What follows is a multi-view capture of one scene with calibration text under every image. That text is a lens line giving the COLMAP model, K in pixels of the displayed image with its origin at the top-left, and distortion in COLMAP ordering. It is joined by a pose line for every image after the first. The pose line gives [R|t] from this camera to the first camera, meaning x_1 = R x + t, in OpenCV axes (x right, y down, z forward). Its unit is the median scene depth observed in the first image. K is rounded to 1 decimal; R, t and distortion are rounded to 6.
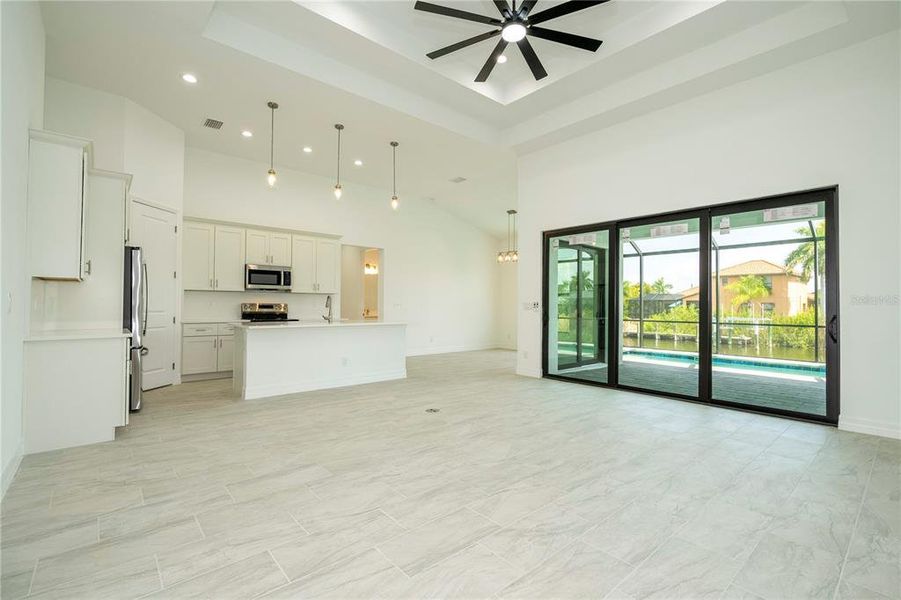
lens RADIAL K [[410.1, 0, 453.4], [0, 410.1, 298.2], [0, 0, 1]] dist [-0.006221, 0.001564]
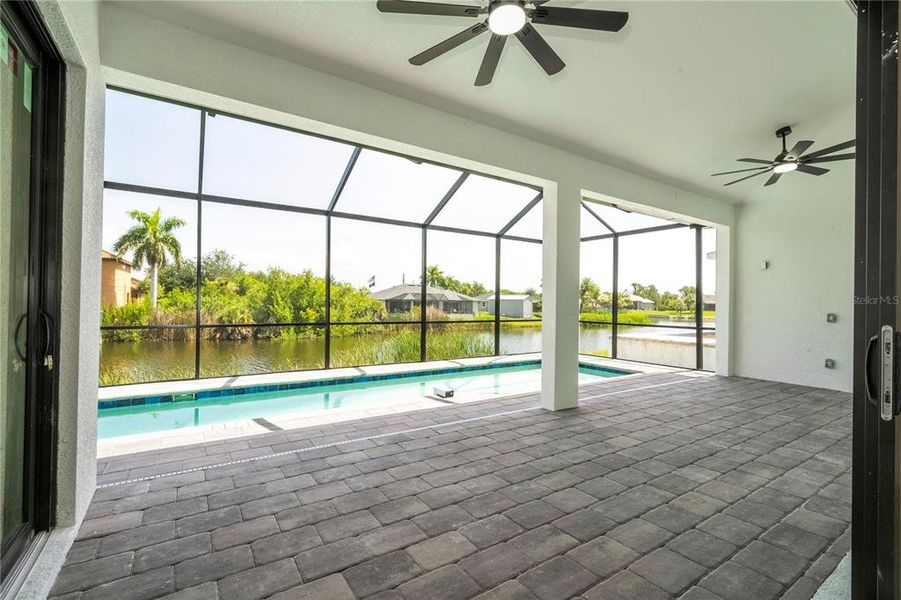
lens RADIAL K [[410.1, 0, 459.0], [0, 410.1, 304.8], [0, 0, 1]] dist [-0.006221, 0.001564]
pose [[0.135272, -0.014651, 0.990700, 0.182954], [-0.027136, 0.999461, 0.018486, 0.016387], [-0.990437, -0.029385, 0.134802, 1.044637]]
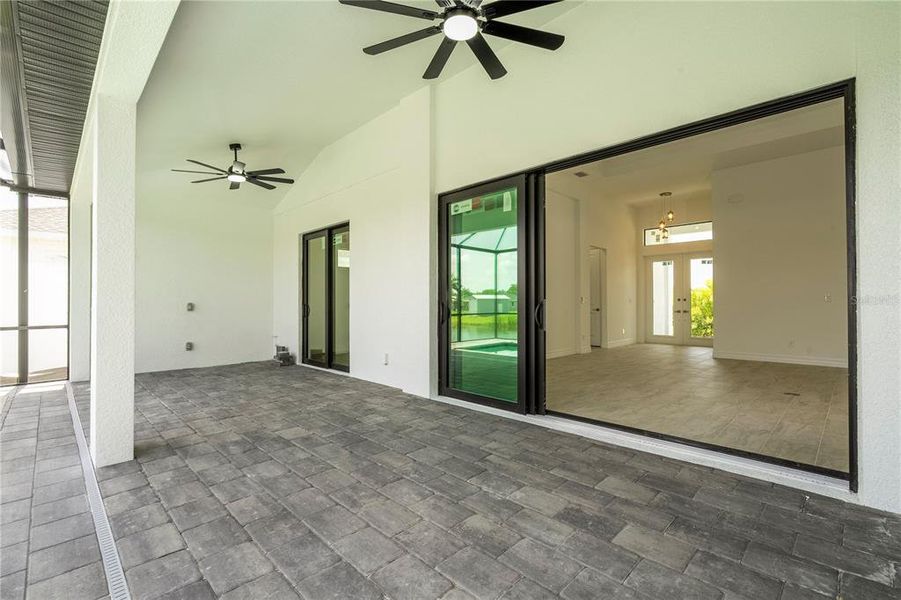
lens RADIAL K [[410.1, 0, 454.3], [0, 410.1, 300.2], [0, 0, 1]] dist [-0.006221, 0.001564]
pose [[-0.997472, -0.009662, -0.070396, 0.691997], [-0.008086, 0.999711, -0.022636, 0.047539], [0.070594, -0.022009, -0.997262, 1.558003]]
